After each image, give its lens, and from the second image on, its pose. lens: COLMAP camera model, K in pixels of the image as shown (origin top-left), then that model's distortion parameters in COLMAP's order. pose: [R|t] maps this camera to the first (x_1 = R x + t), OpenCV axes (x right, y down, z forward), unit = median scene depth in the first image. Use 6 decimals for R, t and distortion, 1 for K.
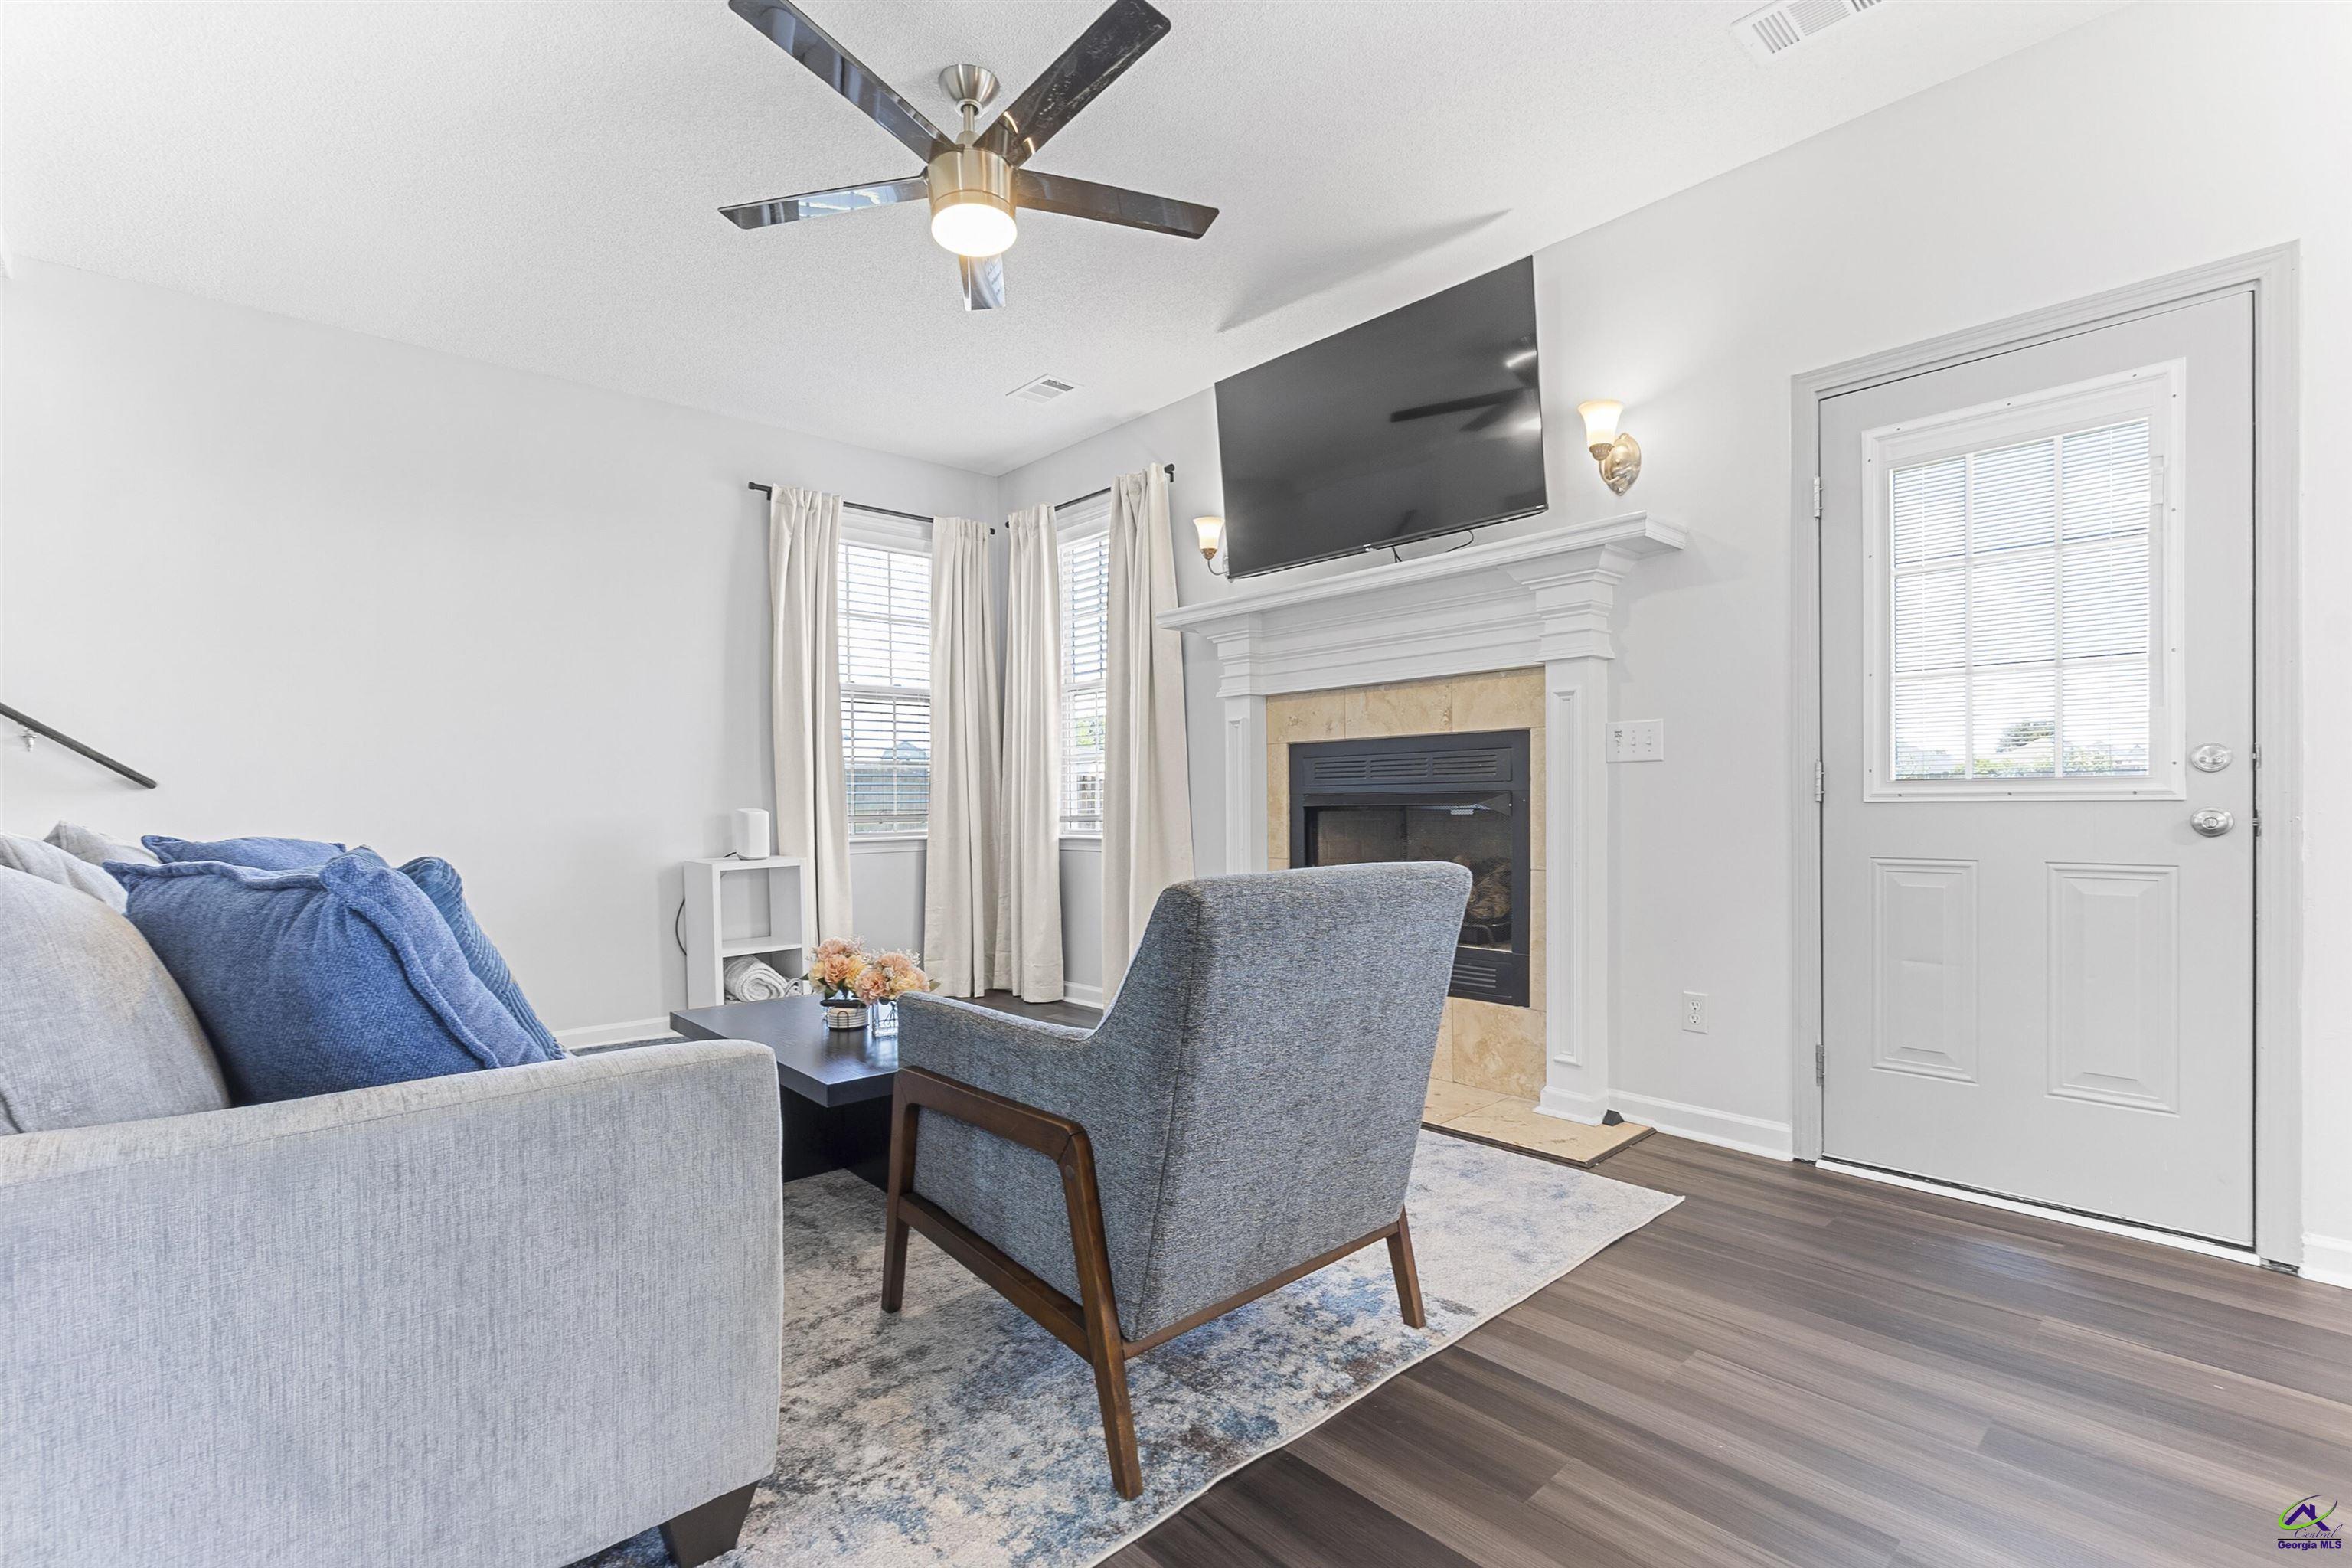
lens RADIAL K [[1033.0, 0, 1122.4], [0, 1033.0, 803.5], [0, 0, 1]] dist [-0.001216, 0.002550]
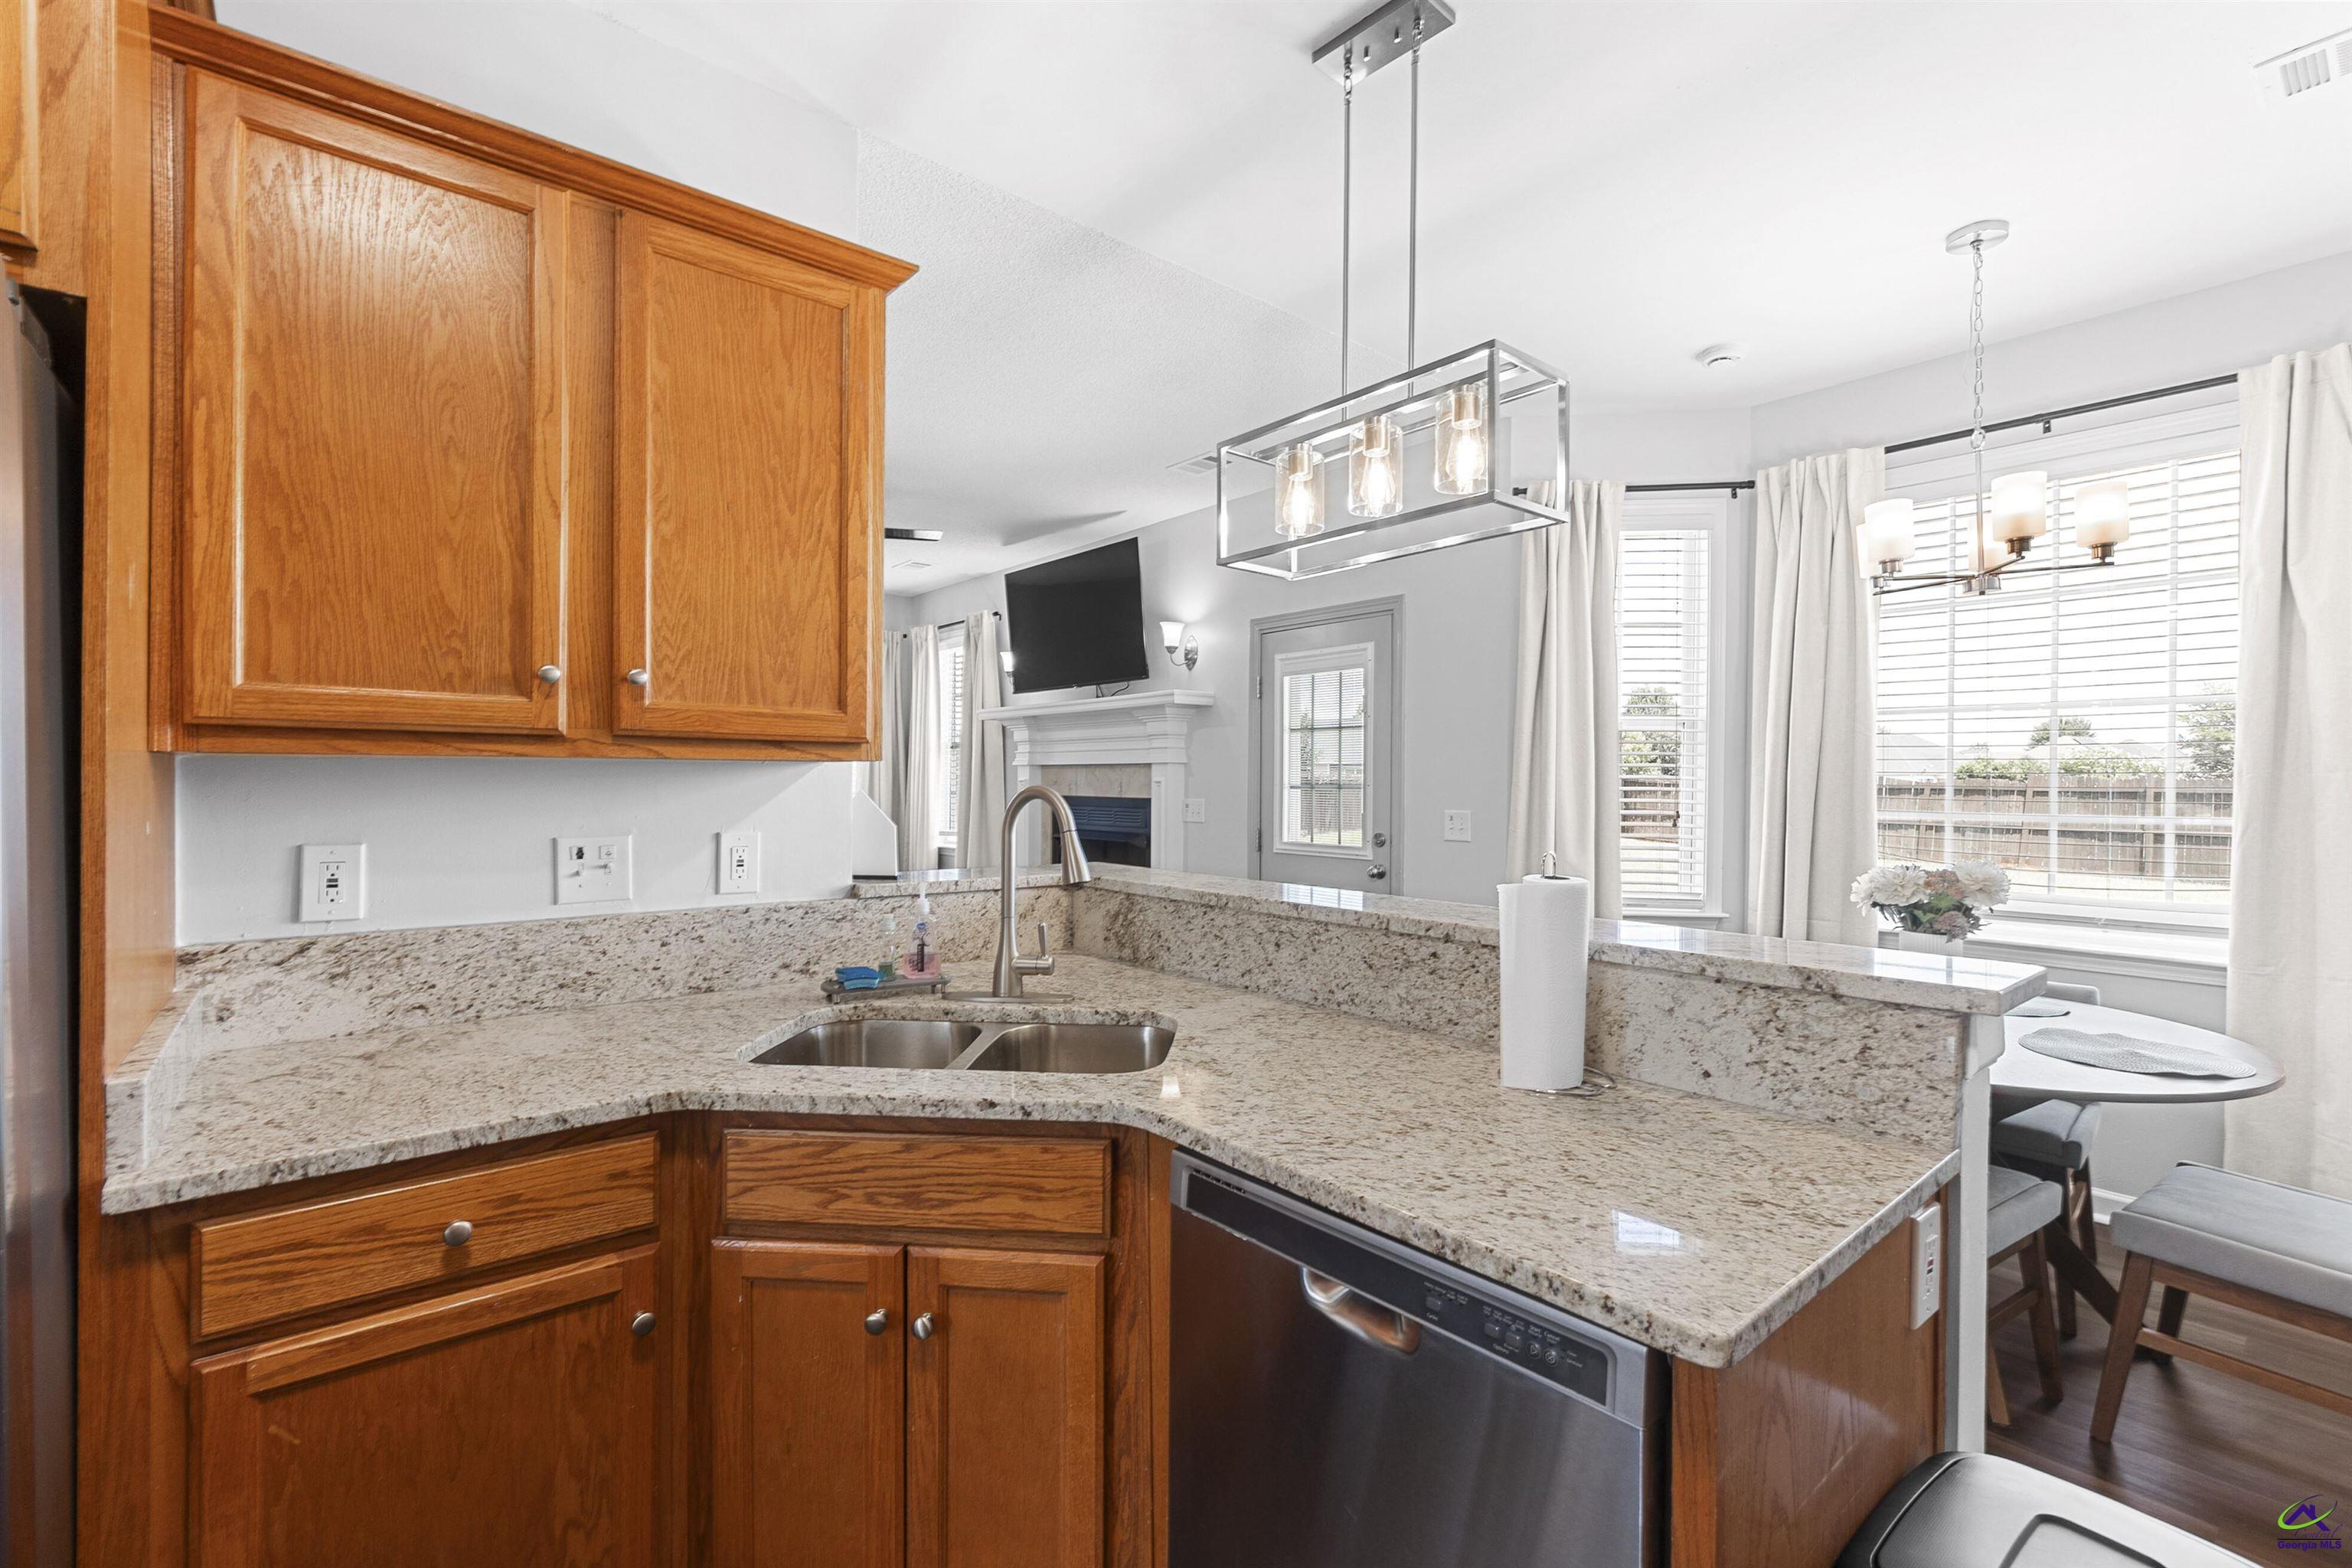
lens RADIAL K [[1033.0, 0, 1152.3], [0, 1033.0, 782.3], [0, 0, 1]] dist [-0.001216, 0.002550]
pose [[0.998413, 0.020804, -0.052341, 0.412481], [-0.020717, 0.999783, 0.002187, -0.089331], [0.052375, -0.001100, 0.998627, -0.600835]]
